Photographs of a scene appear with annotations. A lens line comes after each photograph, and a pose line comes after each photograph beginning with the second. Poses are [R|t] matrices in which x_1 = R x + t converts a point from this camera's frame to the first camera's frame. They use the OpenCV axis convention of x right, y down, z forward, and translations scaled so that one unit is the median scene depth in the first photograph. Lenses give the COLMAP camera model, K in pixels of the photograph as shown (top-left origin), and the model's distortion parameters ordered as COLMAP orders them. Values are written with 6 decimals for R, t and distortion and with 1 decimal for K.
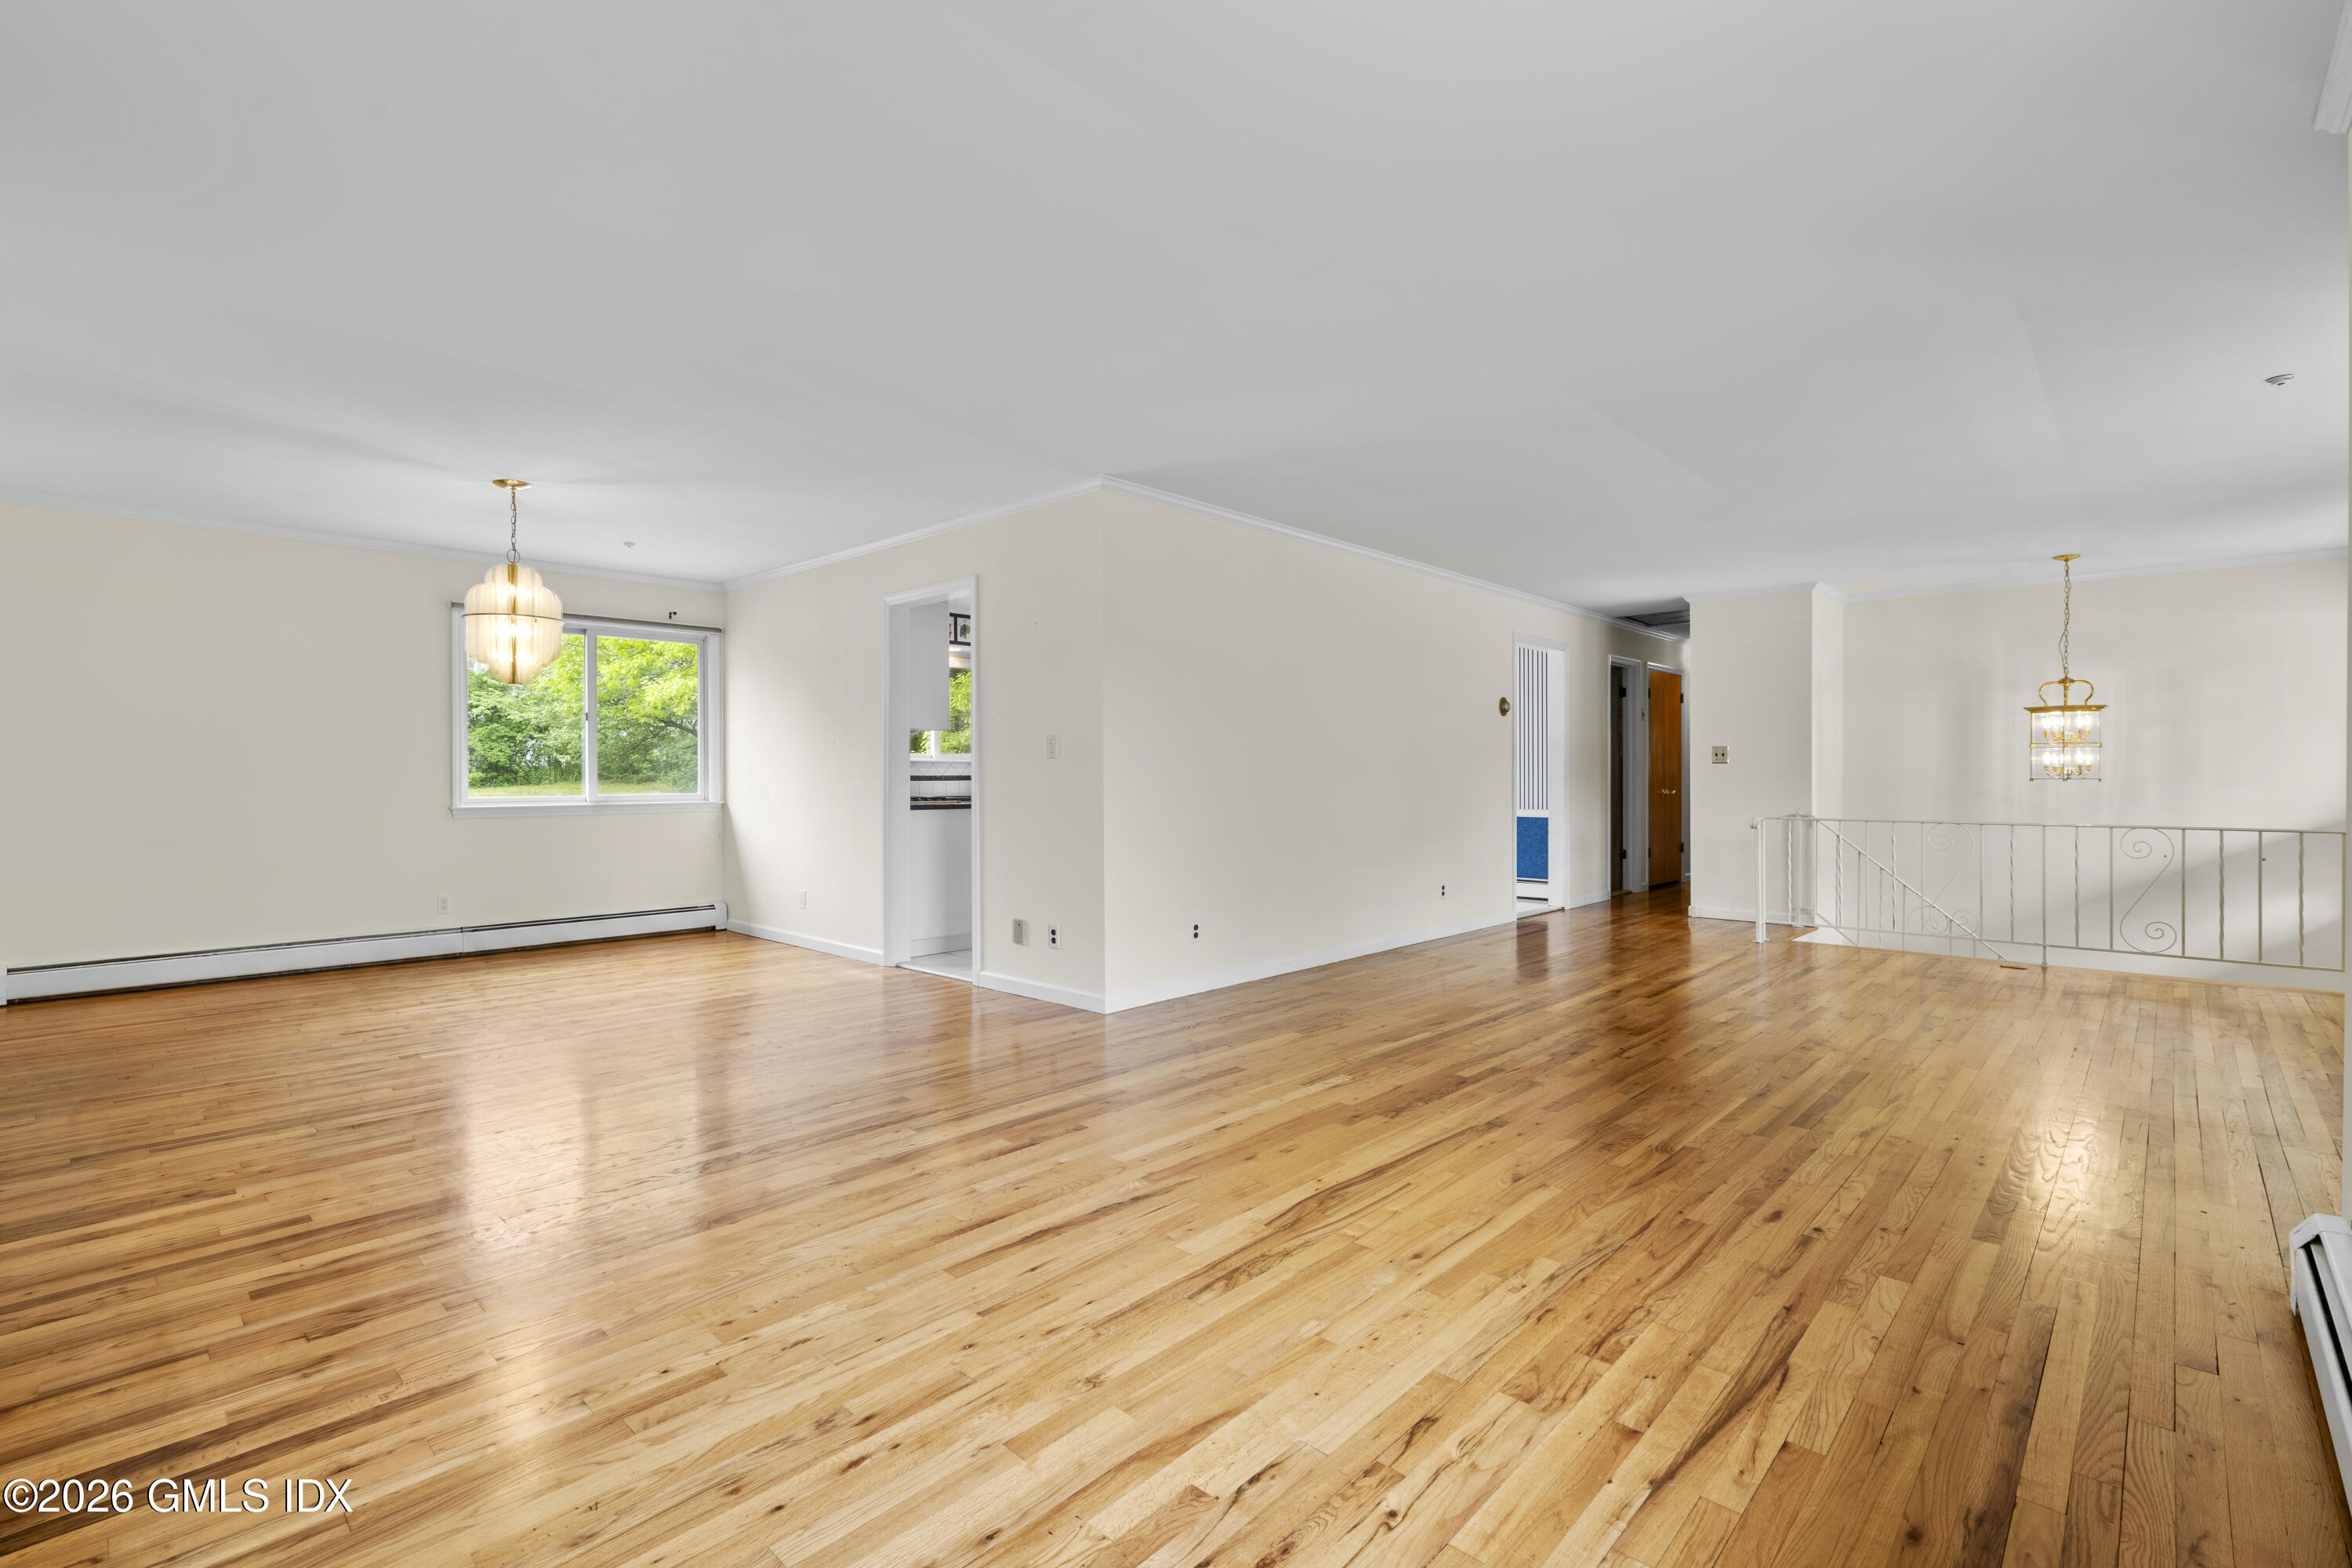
lens RADIAL K [[1050.3, 0, 1168.8], [0, 1050.3, 779.7], [0, 0, 1]] dist [0.000338, -0.000091]
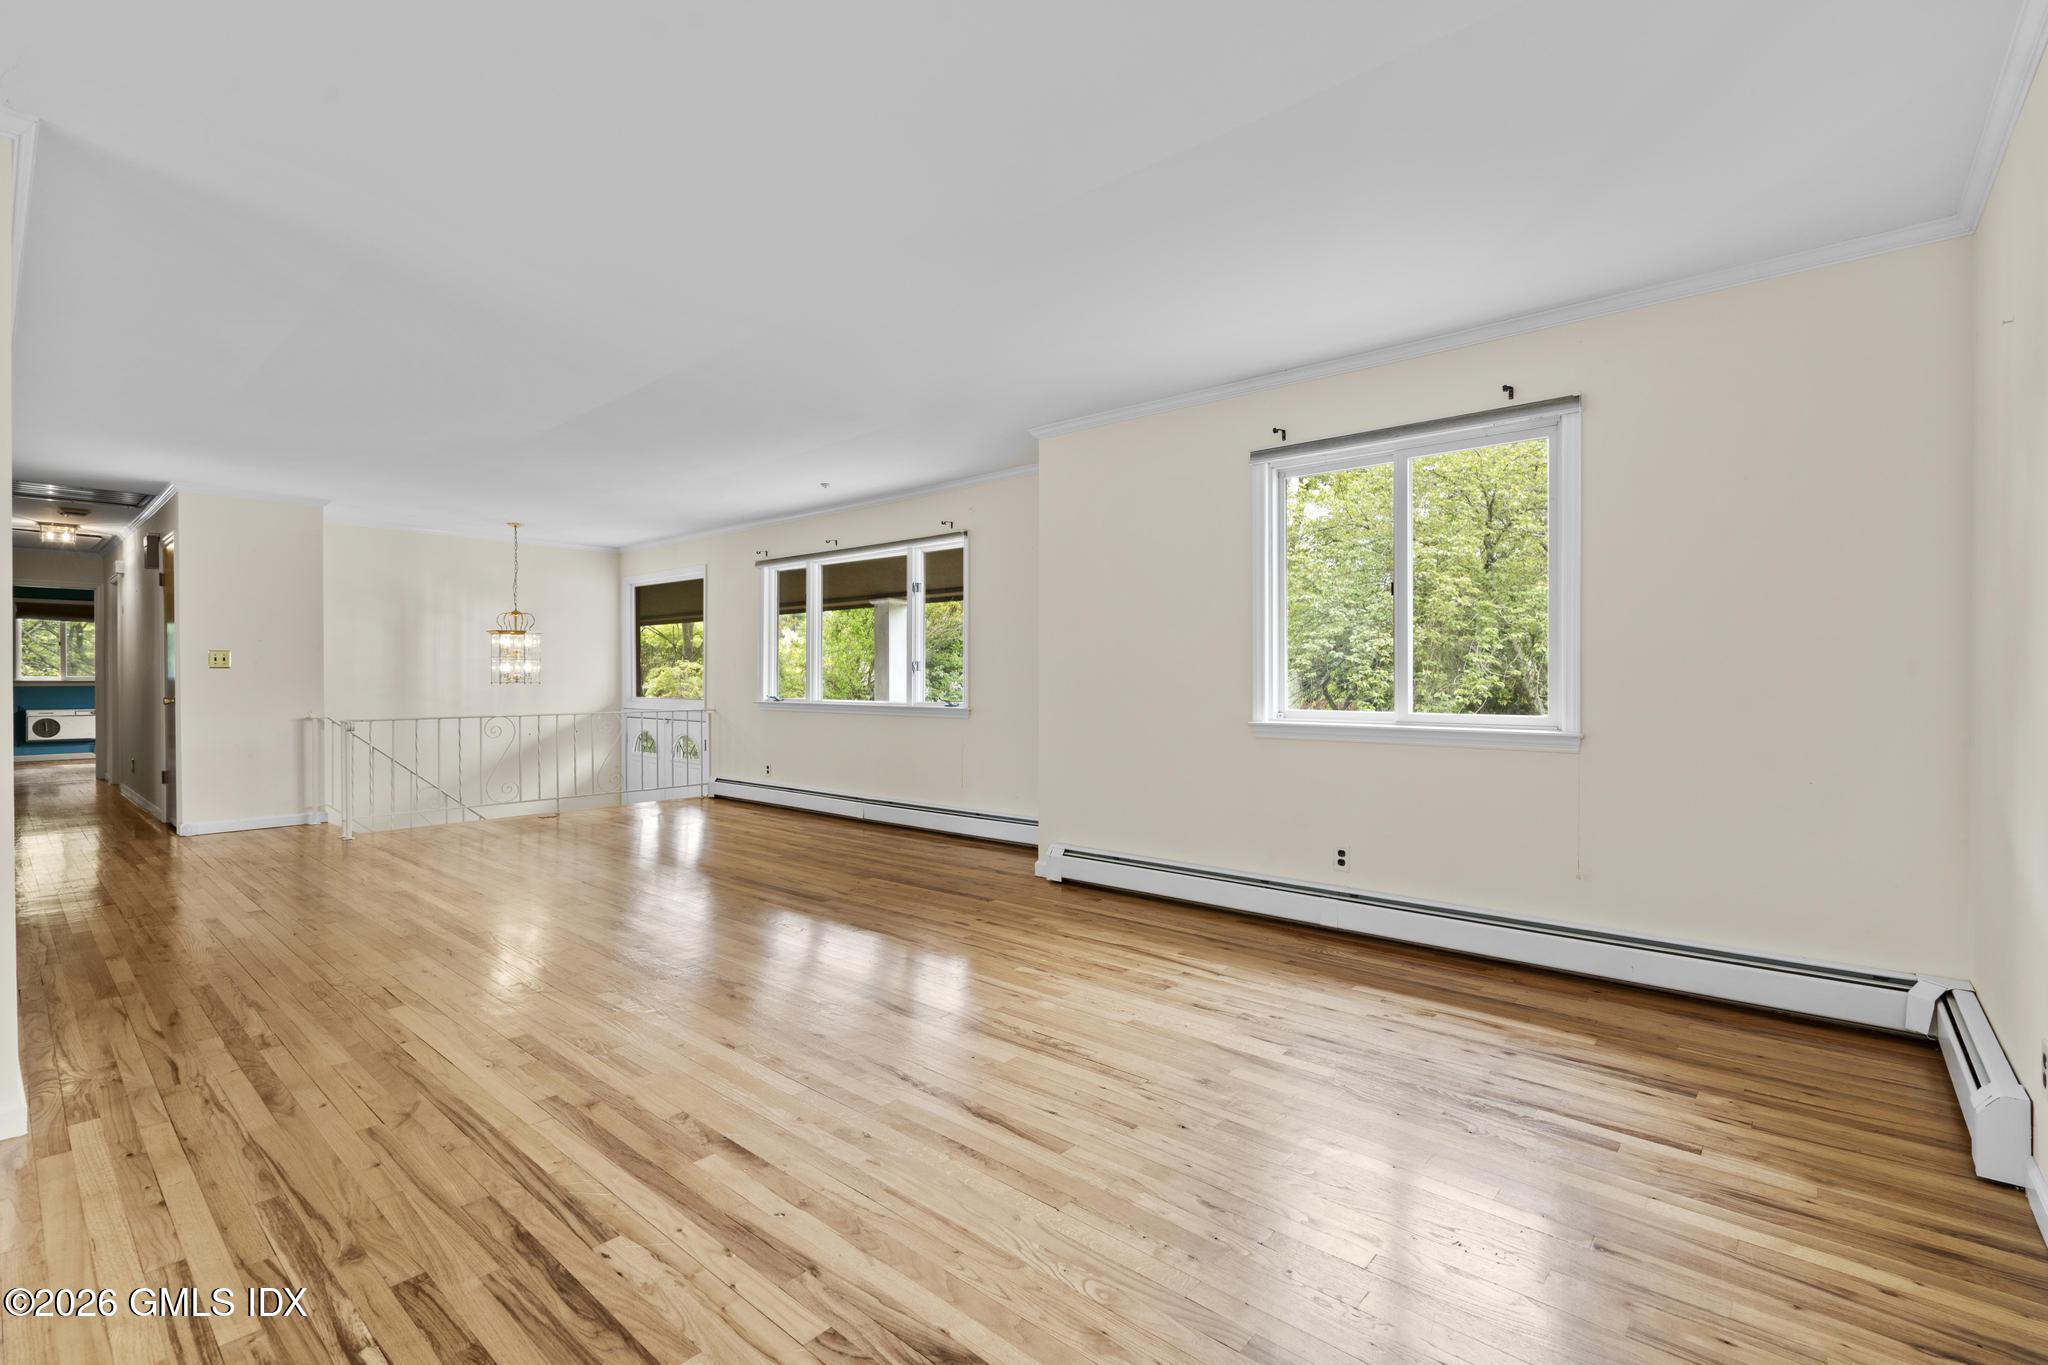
lens RADIAL K [[914.6, 0, 1017.8], [0, 914.6, 678.8], [0, 0, 1]] dist [0.000338, -0.000091]
pose [[-0.041866, -0.000226, 0.999123, -1.098547], [0.004348, 0.999990, 0.000409, -0.008907], [-0.999114, 0.004362, -0.041864, 1.051181]]
